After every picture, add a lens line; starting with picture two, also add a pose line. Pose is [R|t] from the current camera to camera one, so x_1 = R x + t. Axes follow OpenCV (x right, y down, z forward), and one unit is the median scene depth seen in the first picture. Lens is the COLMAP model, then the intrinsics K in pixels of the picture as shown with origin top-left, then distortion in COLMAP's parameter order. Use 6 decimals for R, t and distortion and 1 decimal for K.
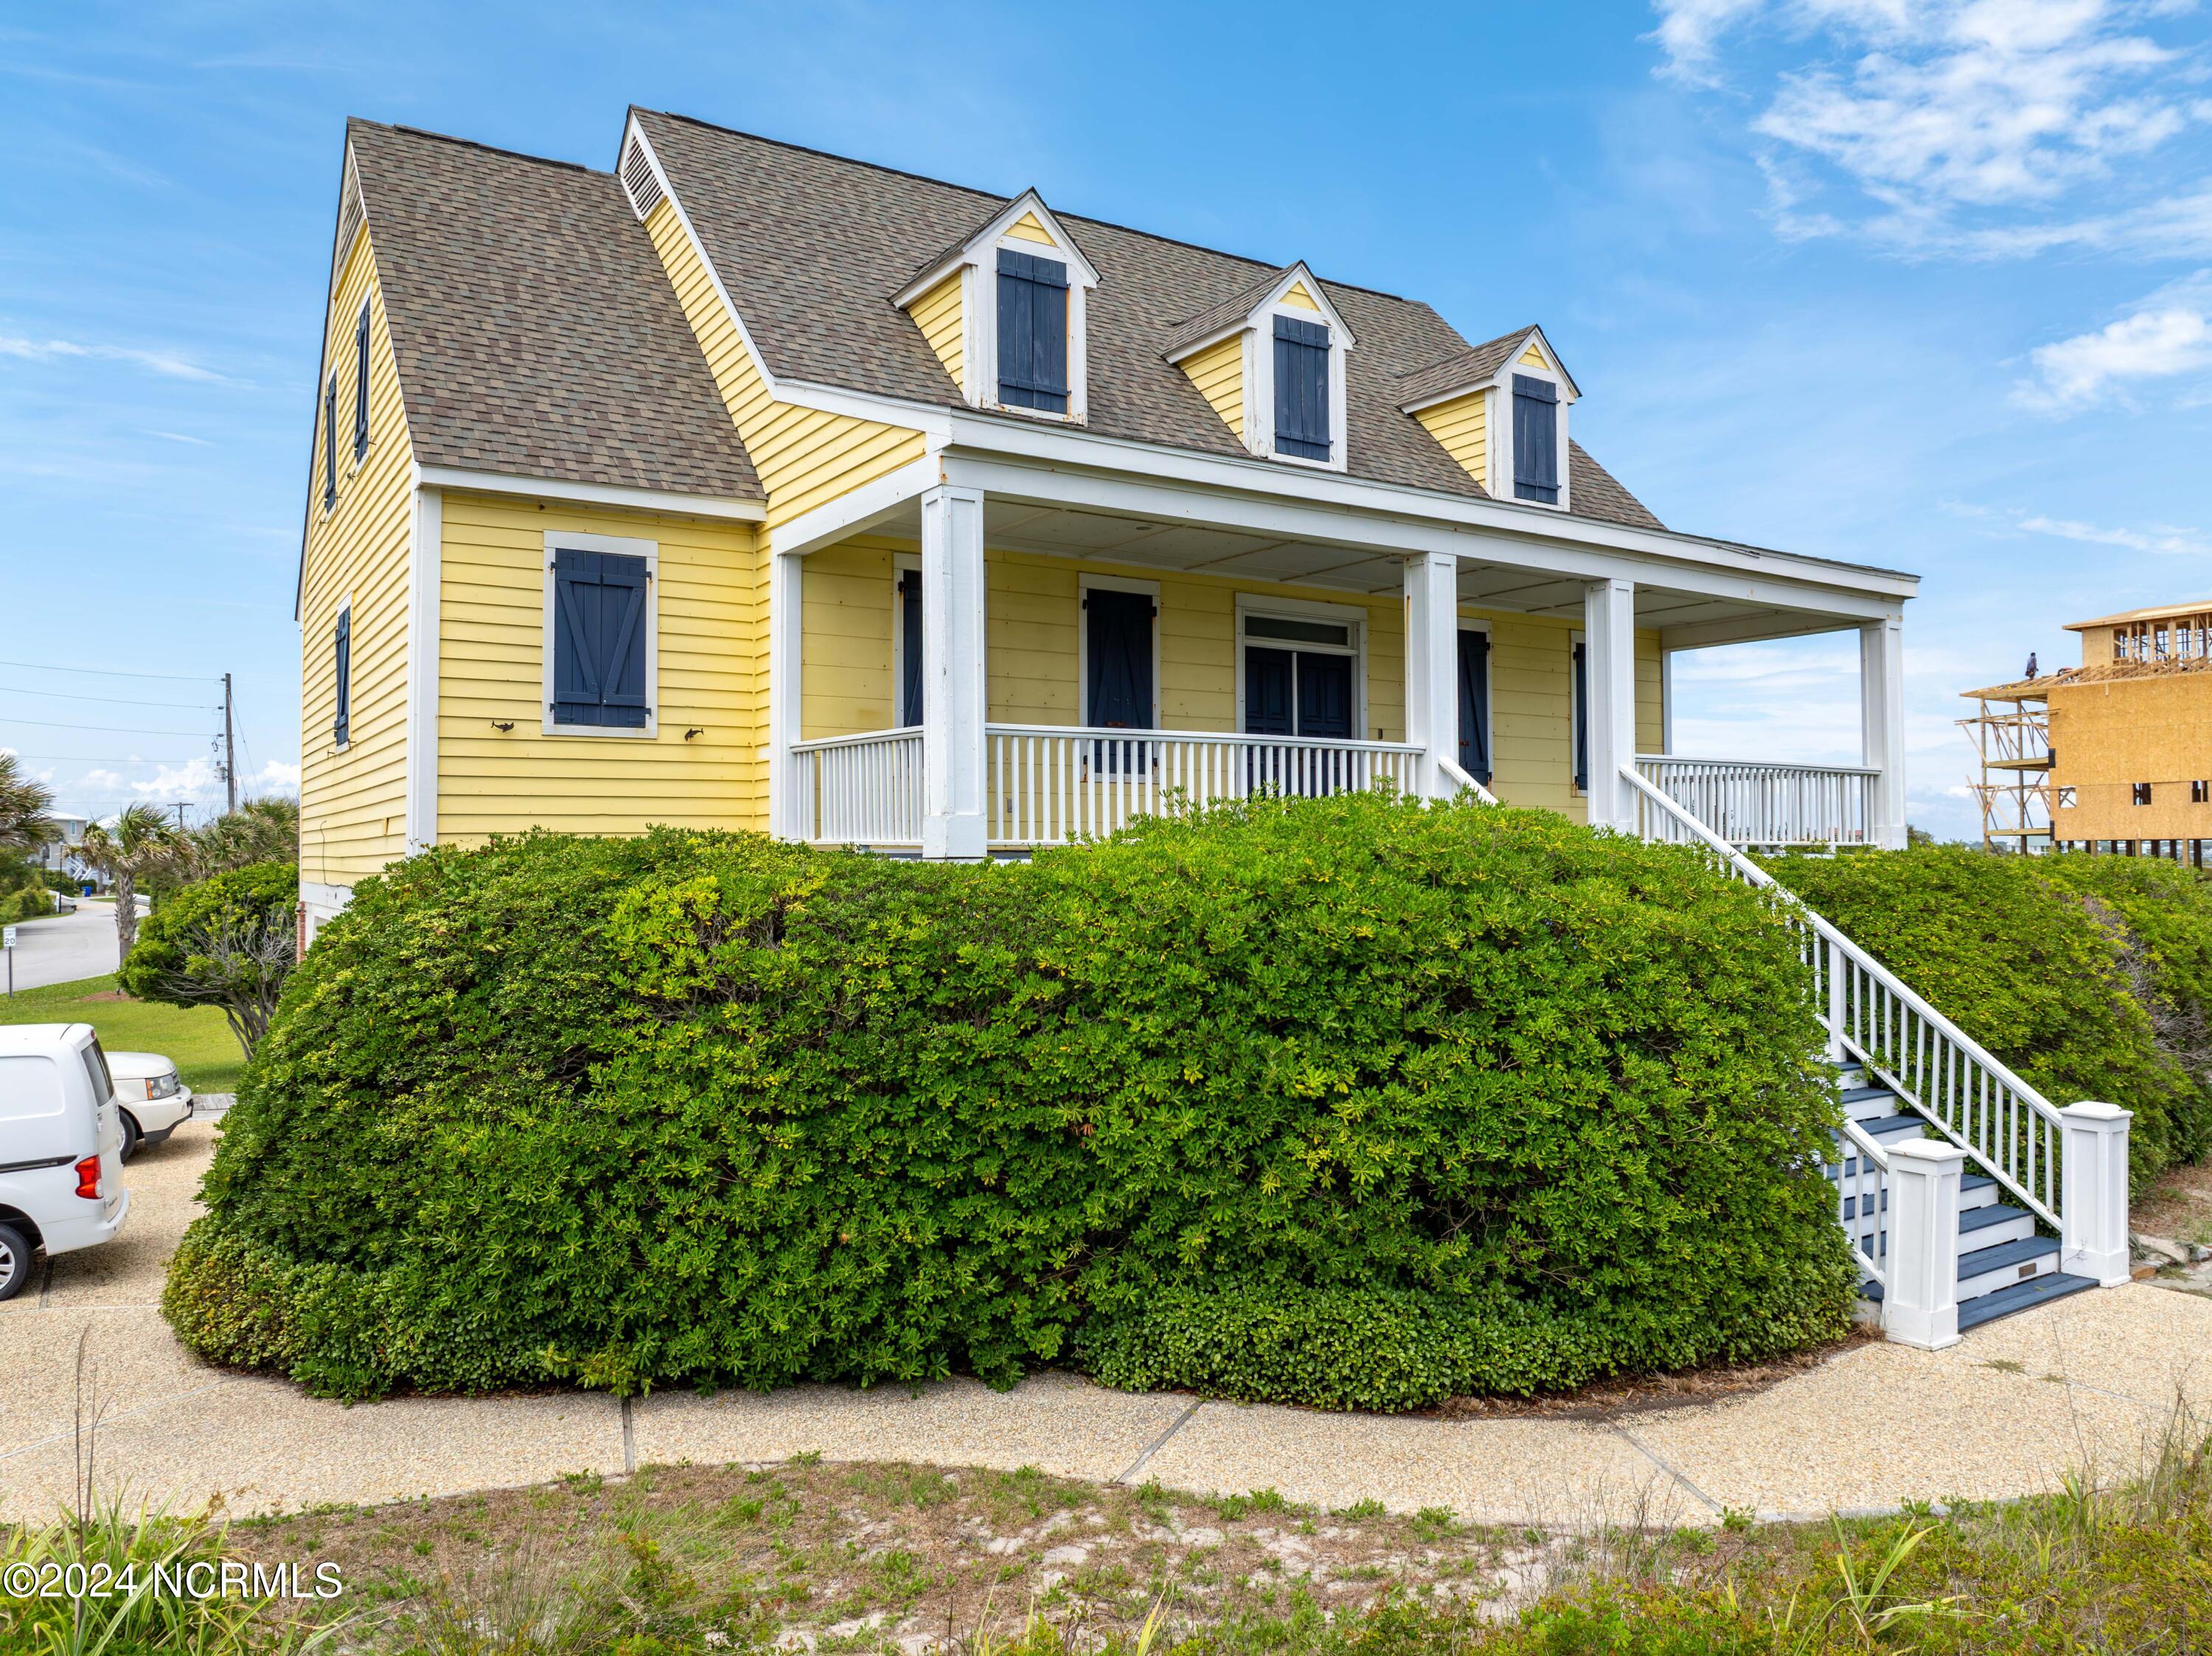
lens RADIAL K [[1556.3, 0, 1114.8], [0, 1556.3, 829.0], [0, 0, 1]] dist [-0.036589, 0.001457]
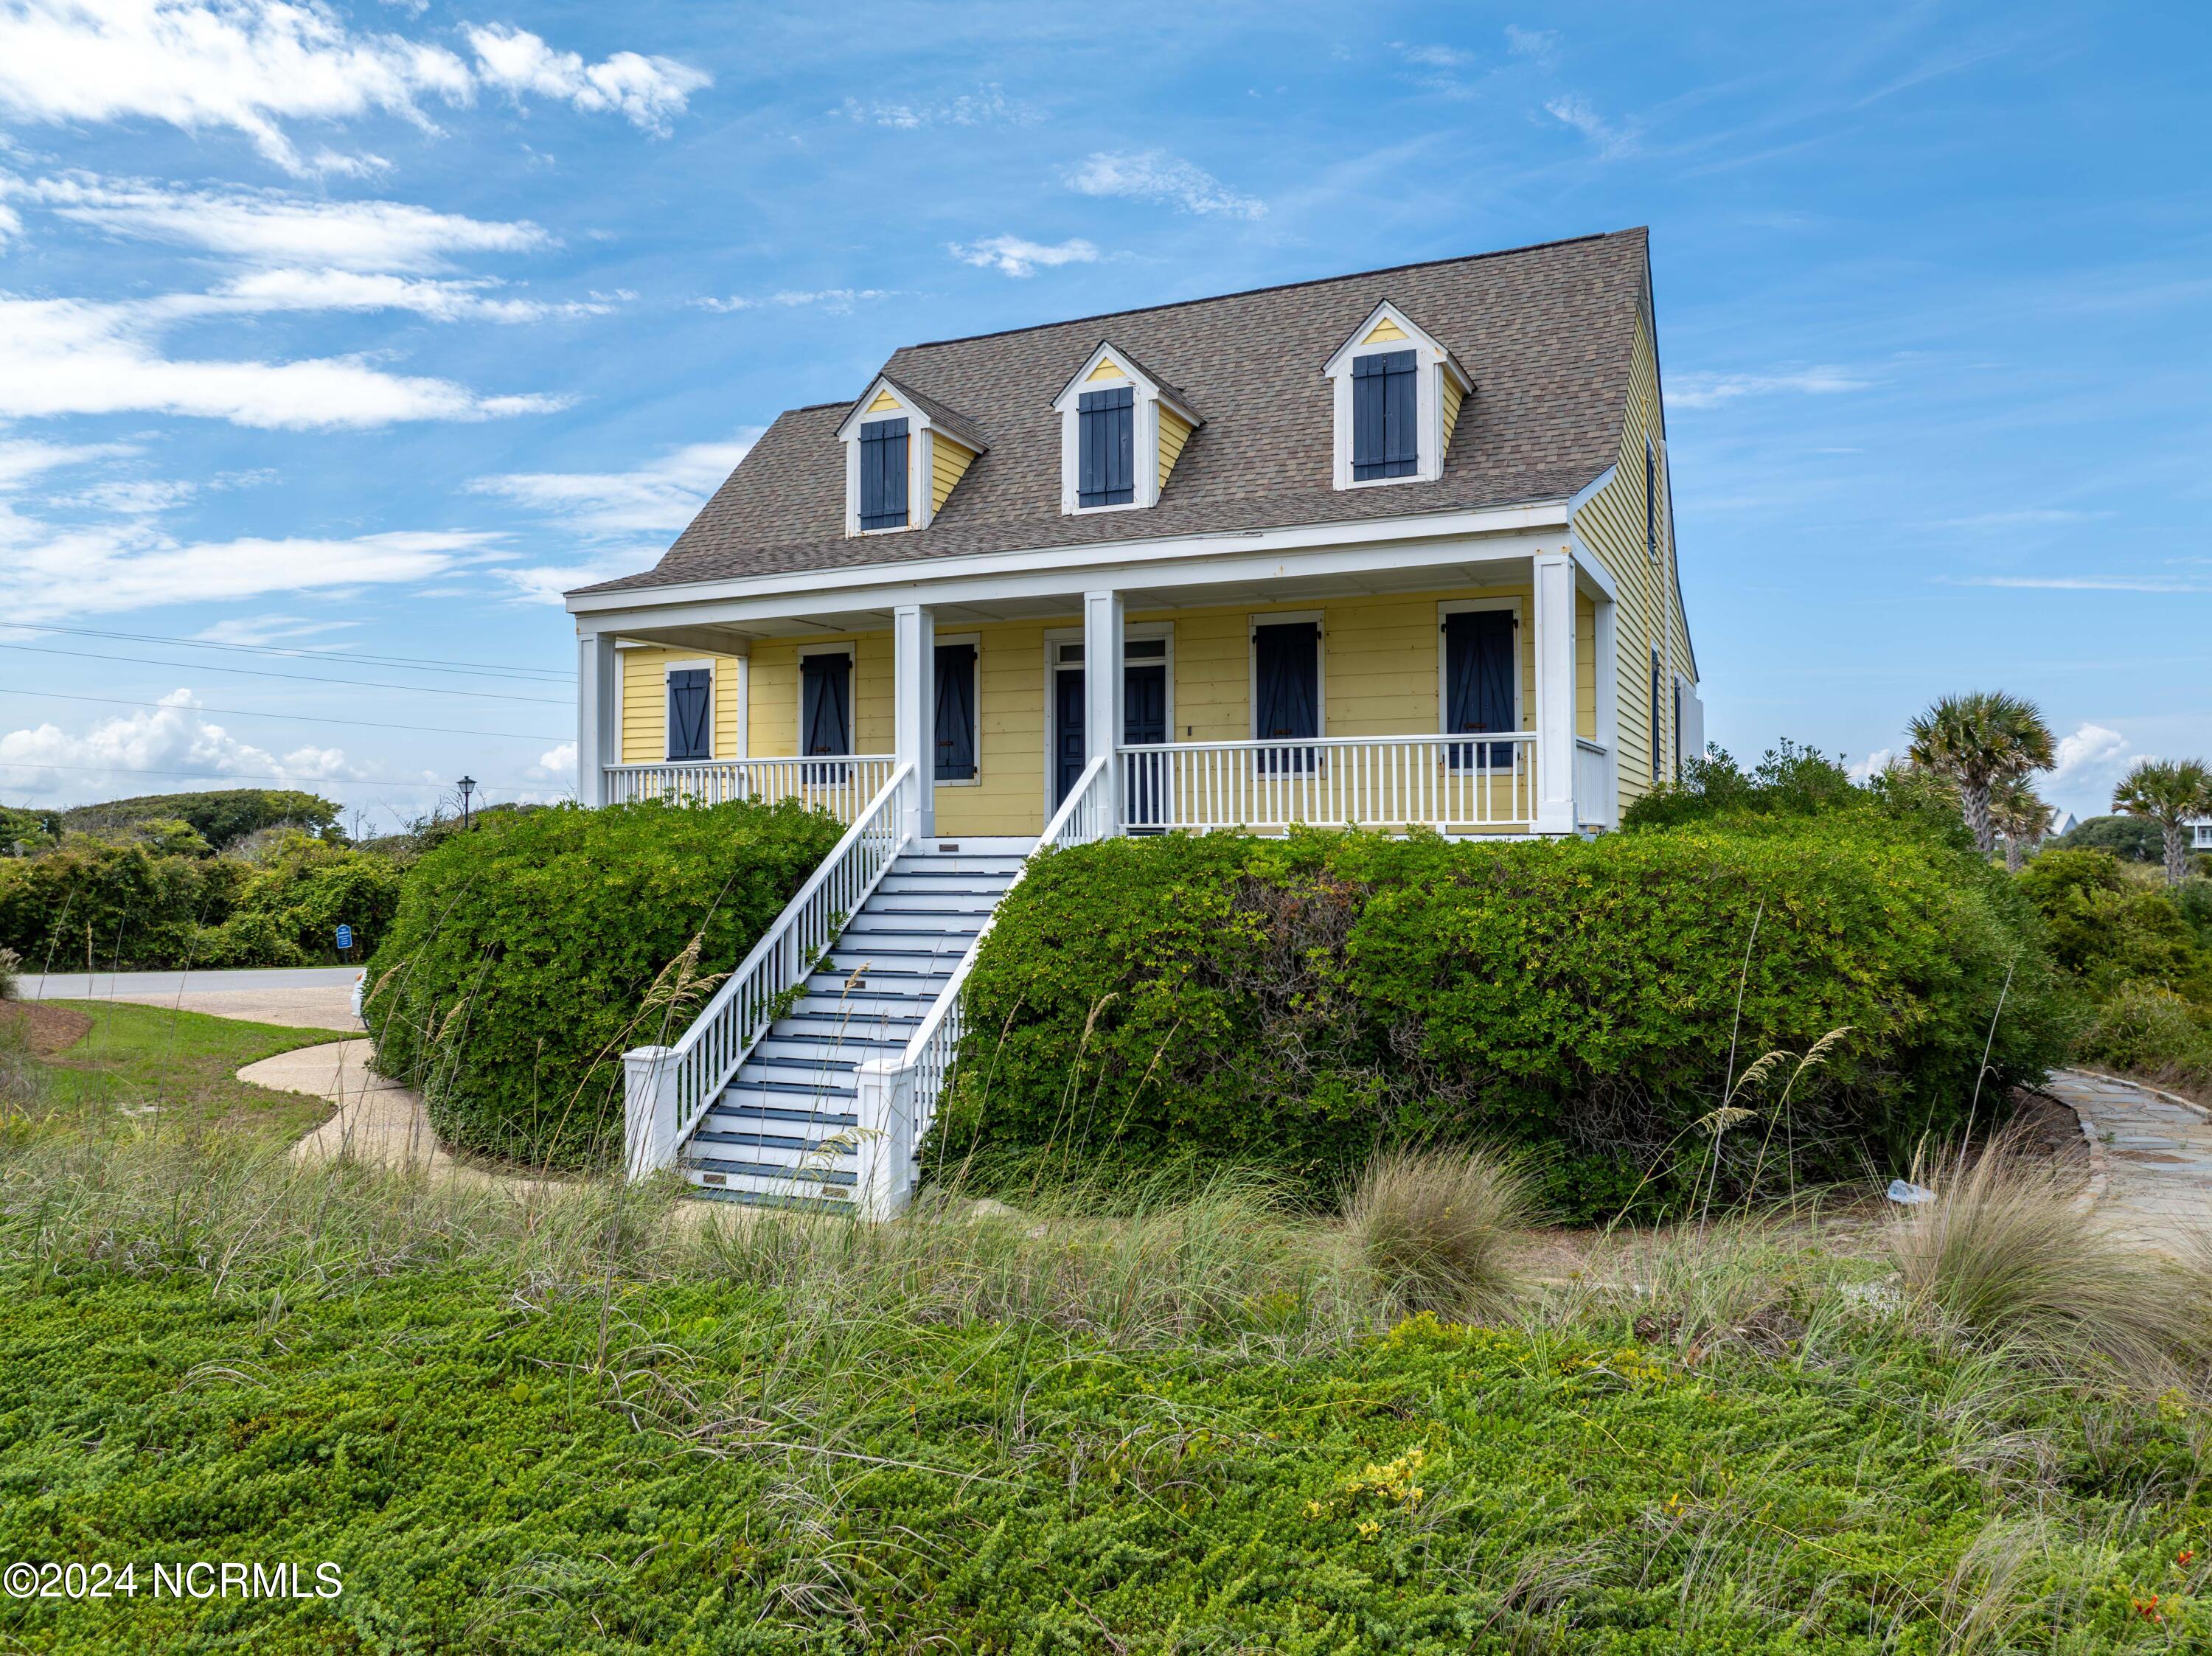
lens RADIAL K [[1602.7, 0, 1110.2], [0, 1602.7, 833.0], [0, 0, 1]] dist [-0.034212, -0.003765]
pose [[0.509055, -0.006763, -0.860707, 1.146077], [-0.000596, 0.999966, -0.008210, 0.015584], [0.860734, 0.004692, 0.509034, 0.386005]]
